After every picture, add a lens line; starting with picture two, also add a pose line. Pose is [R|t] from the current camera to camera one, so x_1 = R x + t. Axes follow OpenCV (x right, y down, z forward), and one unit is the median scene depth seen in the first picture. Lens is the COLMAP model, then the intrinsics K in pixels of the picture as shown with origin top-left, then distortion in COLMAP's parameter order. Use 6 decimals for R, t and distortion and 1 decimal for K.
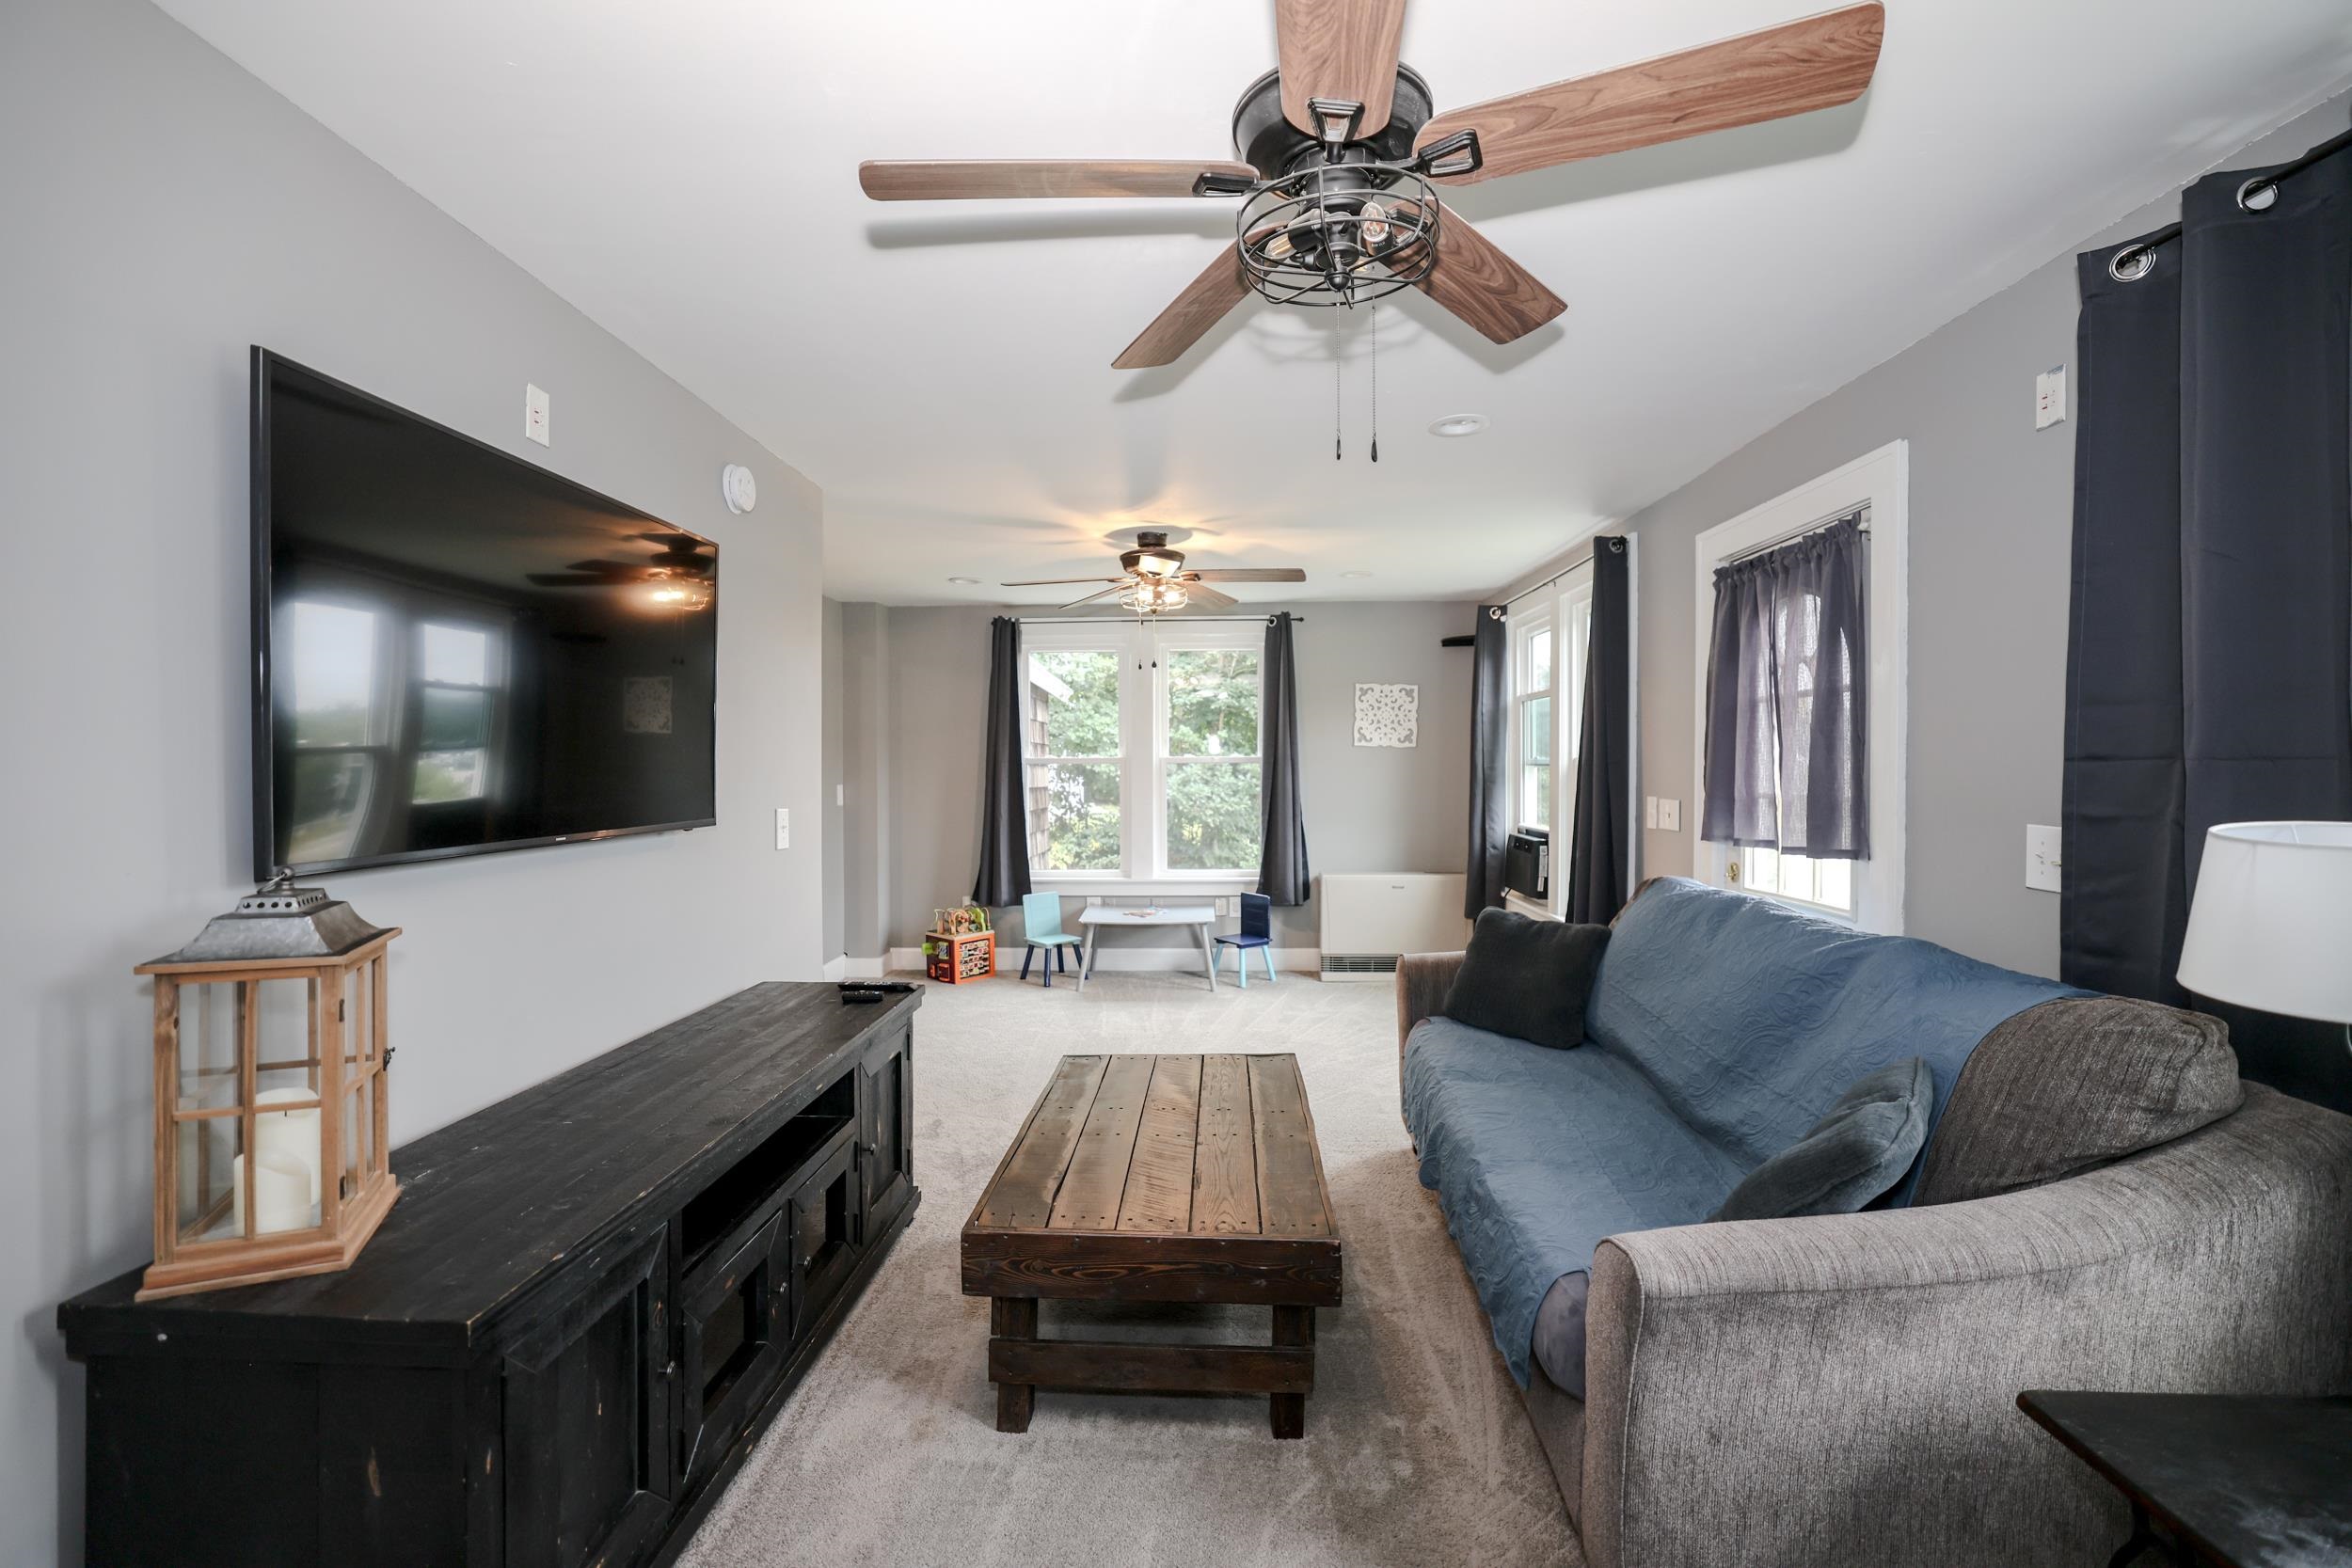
lens RADIAL K [[1032.0, 0, 1153.0], [0, 1032.0, 782.8], [0, 0, 1]] dist [-0.048684, 0.016924]
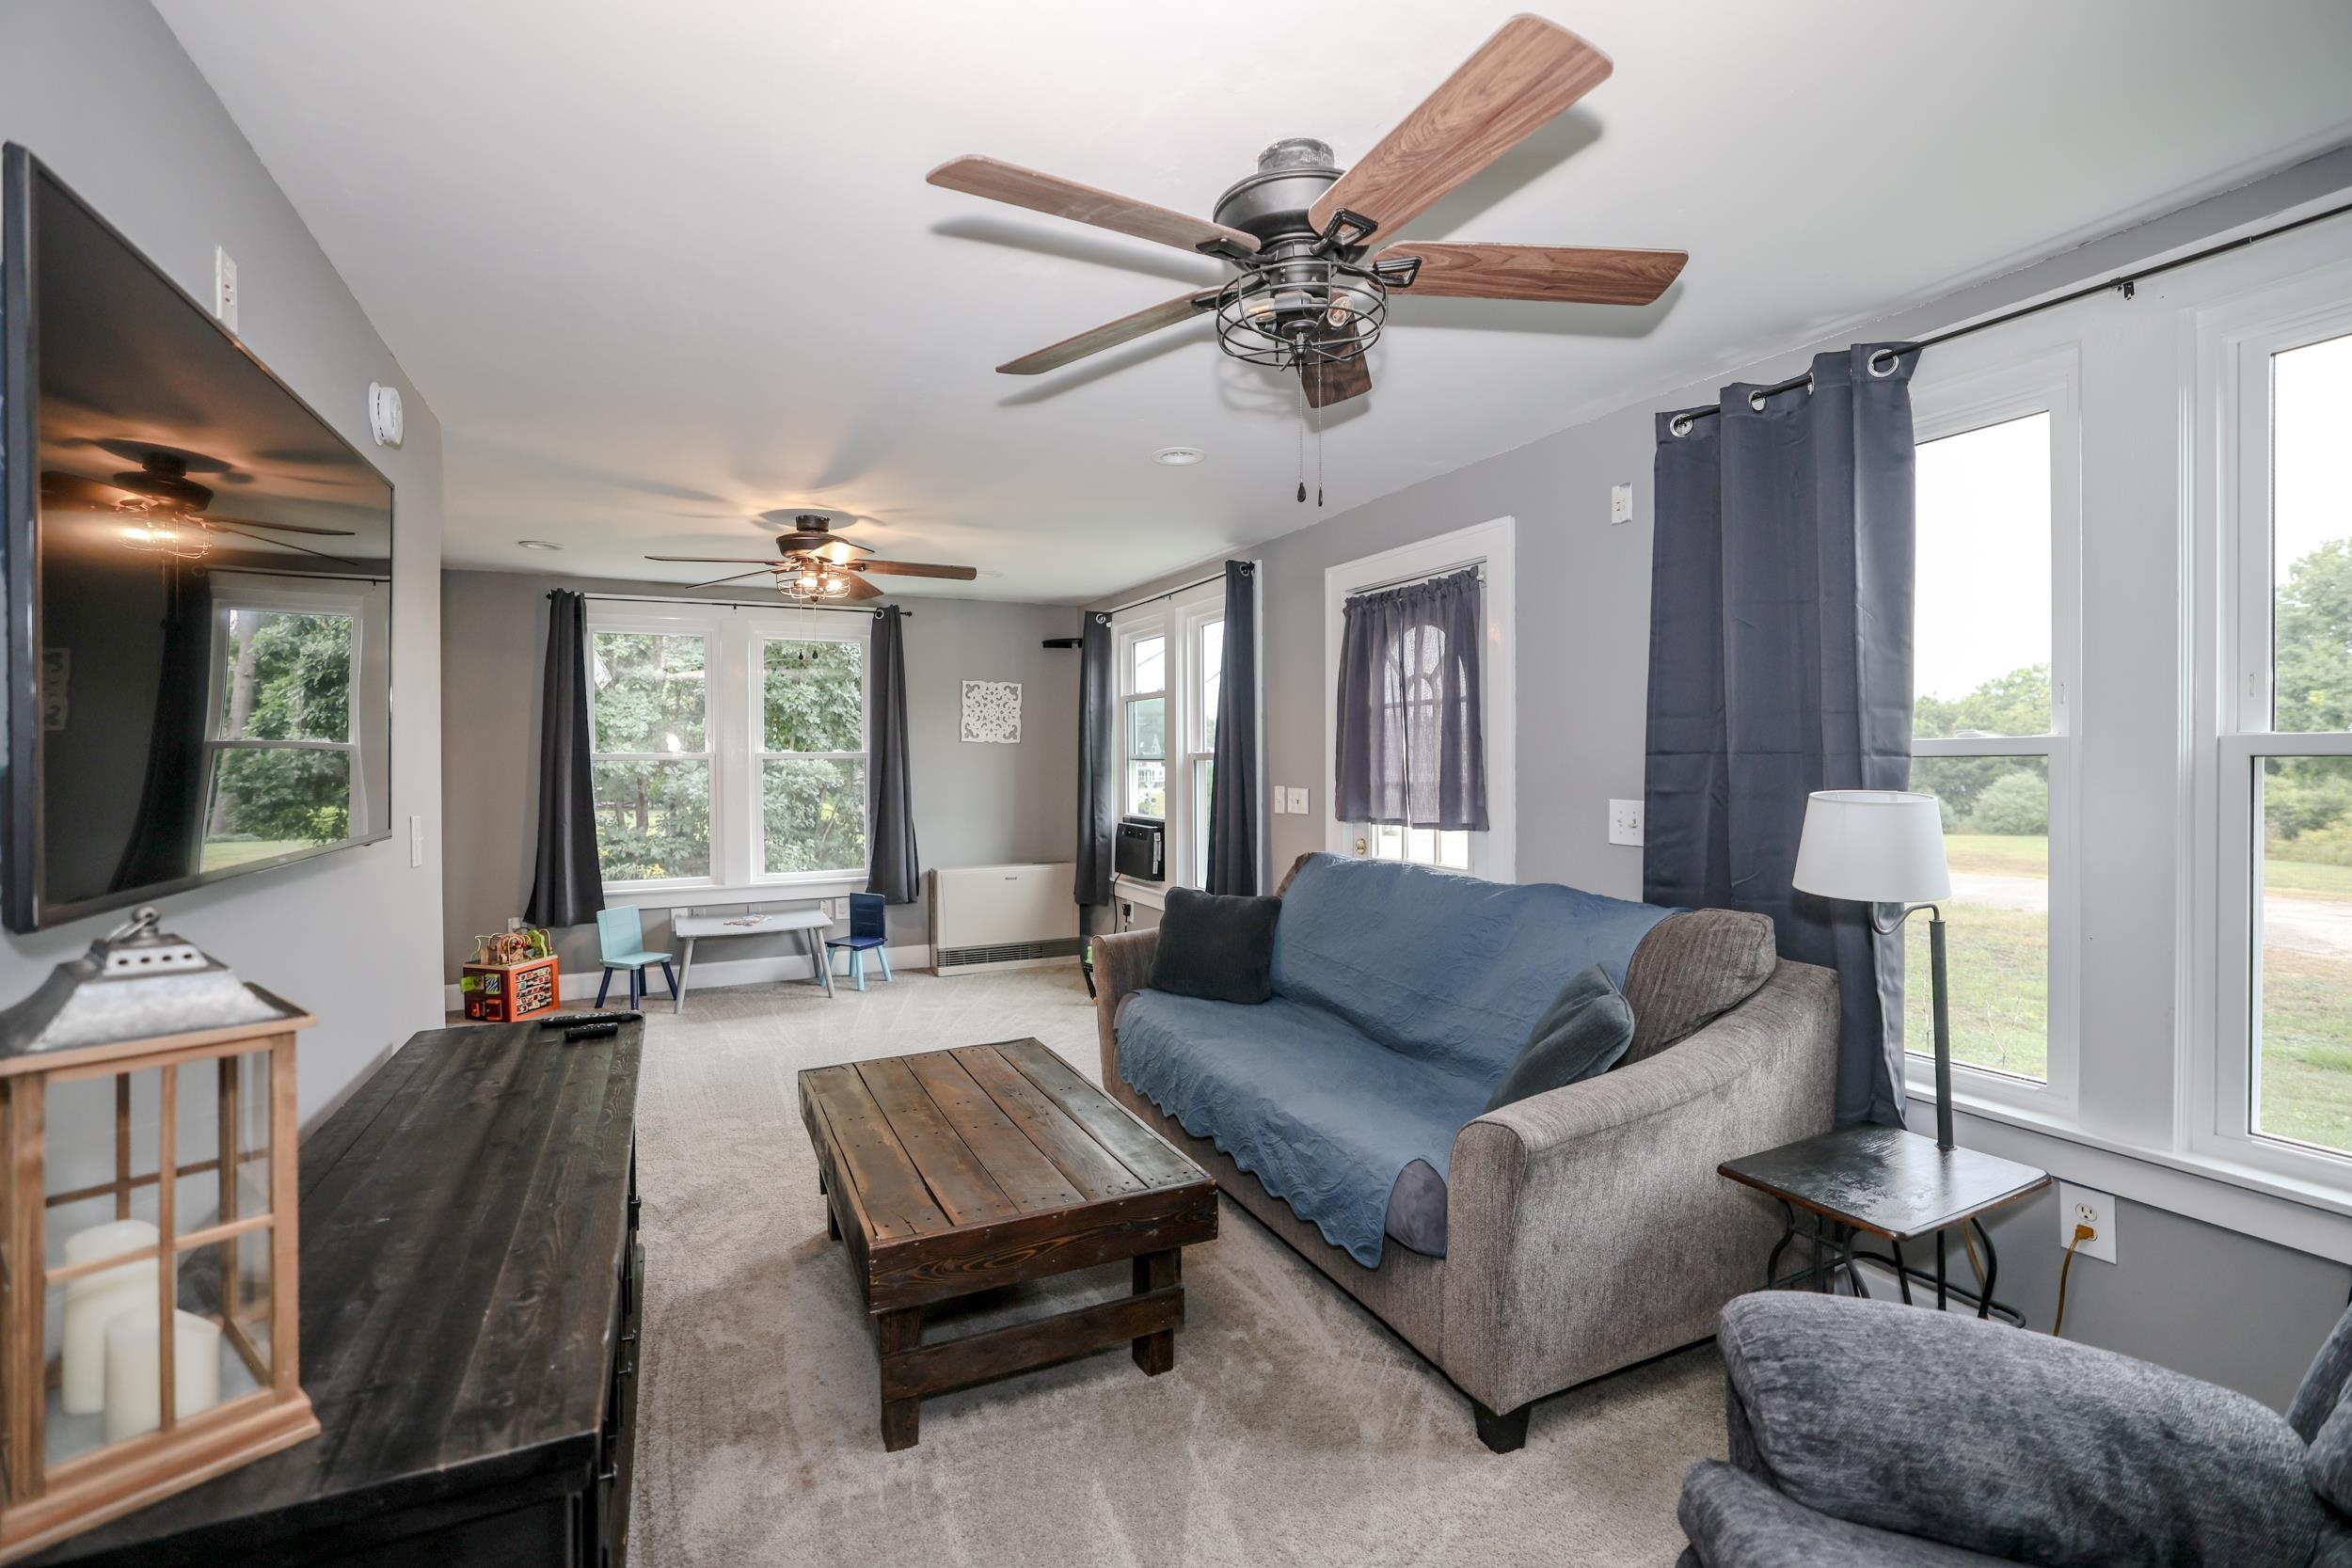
lens RADIAL K [[1046.2, 0, 1162.6], [0, 1046.2, 774.5], [0, 0, 1]] dist [-0.050739, 0.018849]
pose [[0.874255, -0.010093, 0.485362, -0.284941], [0.012031, 0.999927, -0.000878, -0.000075], [-0.485318, 0.006607, 0.874313, 0.013187]]
